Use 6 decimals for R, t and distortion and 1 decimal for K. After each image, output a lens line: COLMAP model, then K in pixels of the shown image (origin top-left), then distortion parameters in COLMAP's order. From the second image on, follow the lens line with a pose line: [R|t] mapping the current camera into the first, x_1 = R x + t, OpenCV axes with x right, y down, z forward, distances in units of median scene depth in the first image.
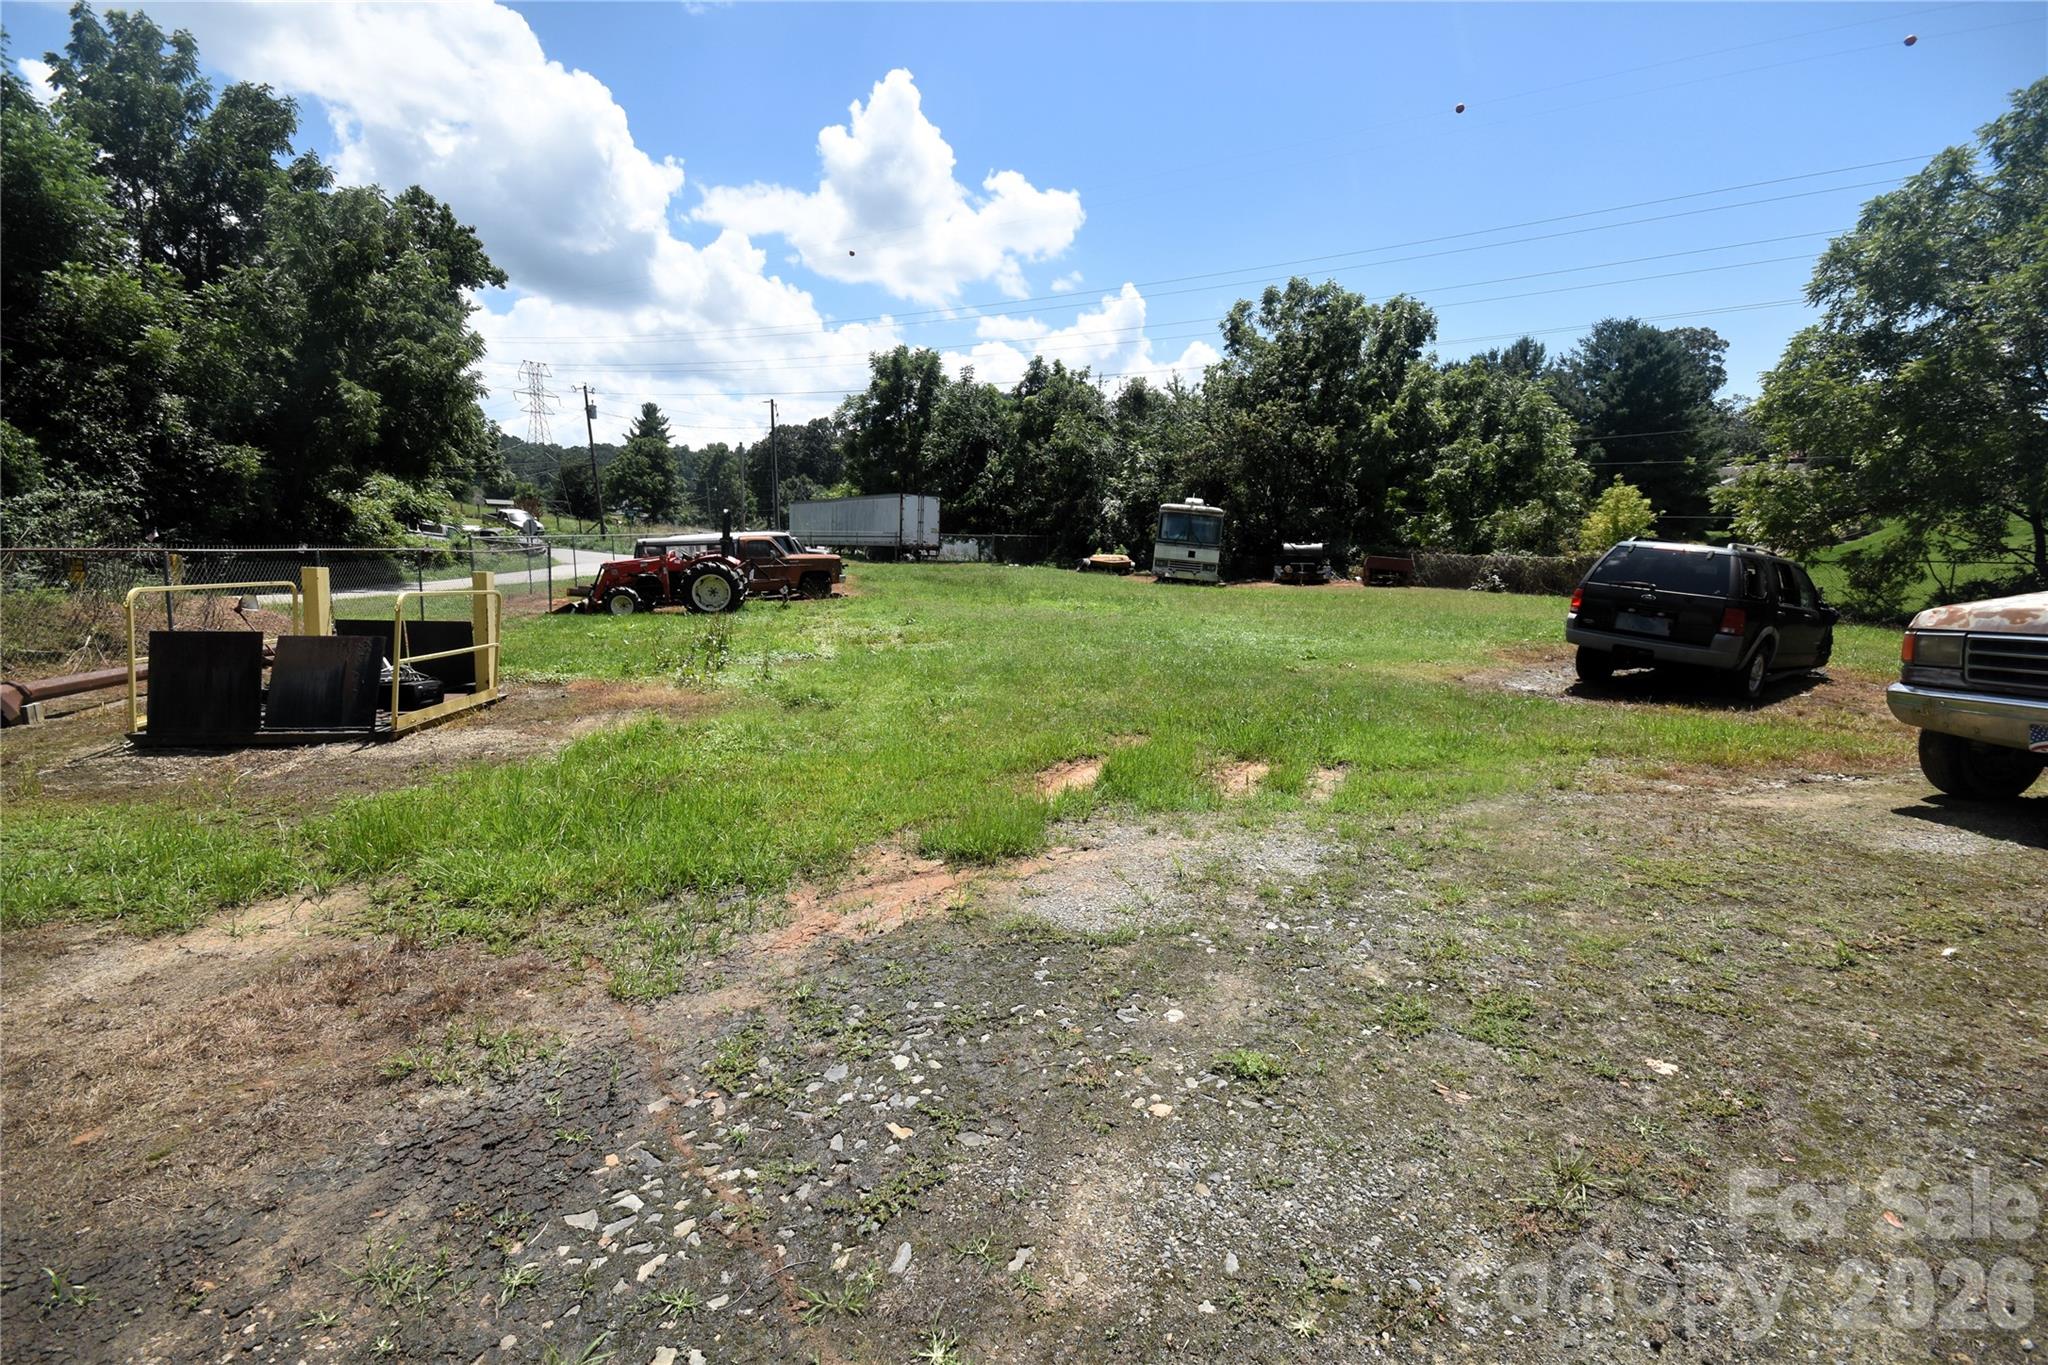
lens RADIAL K [[928.5, 0, 1023.1], [0, 928.5, 682.4], [0, 0, 1]] dist [-0.001704, -0.000371]
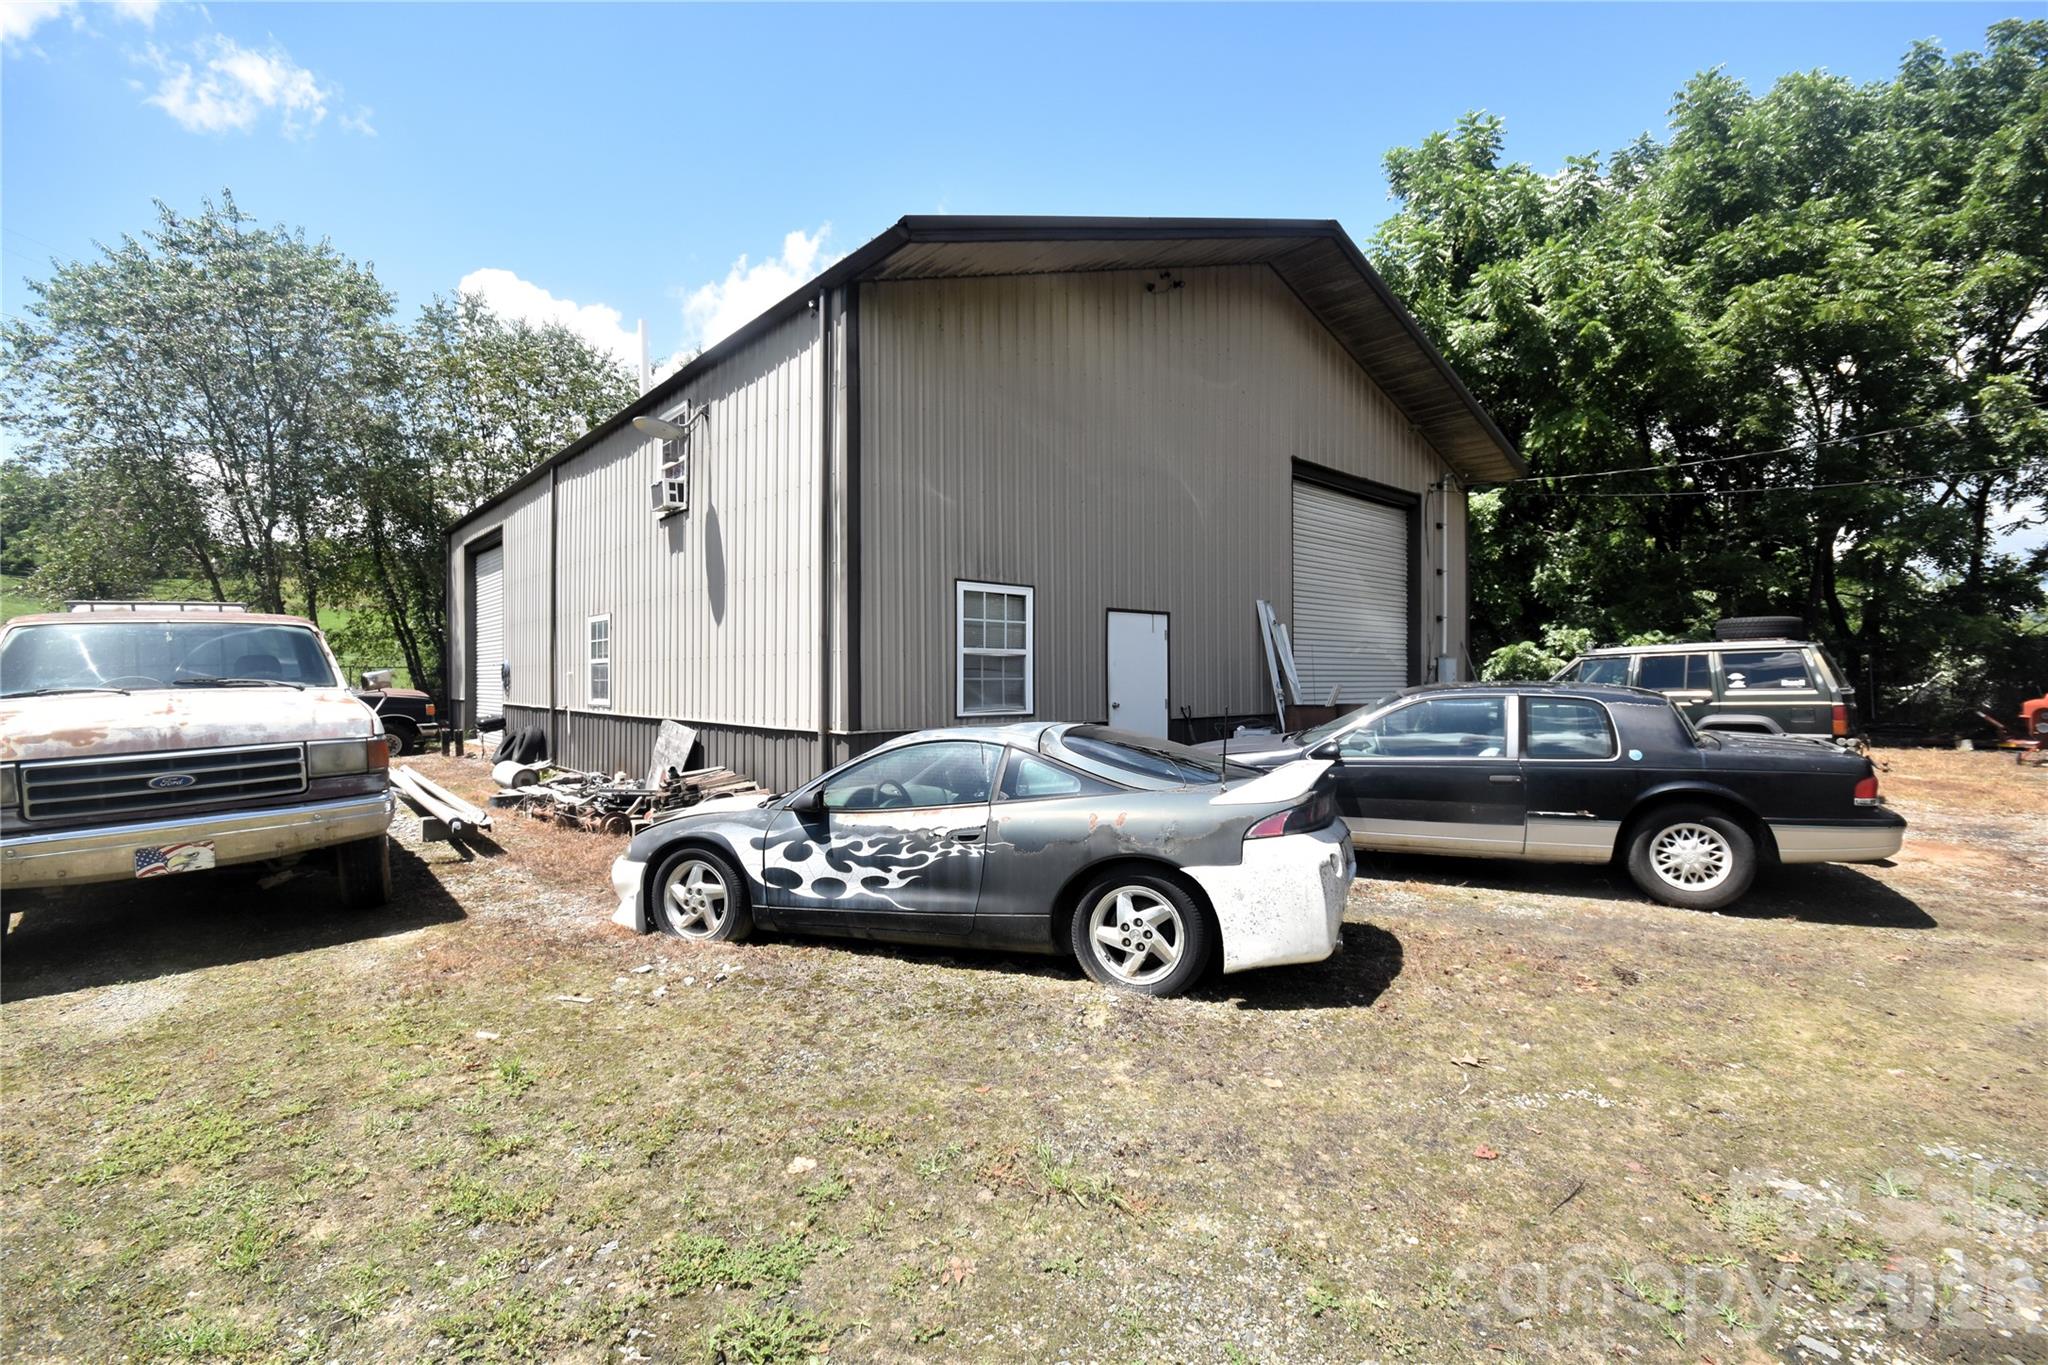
lens RADIAL K [[928.5, 0, 1025.1], [0, 928.5, 678.5], [0, 0, 1]] dist [-0.001704, -0.000371]
pose [[-0.511649, -0.011676, 0.859115, -0.149050], [0.127519, 0.987802, 0.089369, -0.090218], [-0.849679, 0.155279, -0.503919, 0.665338]]
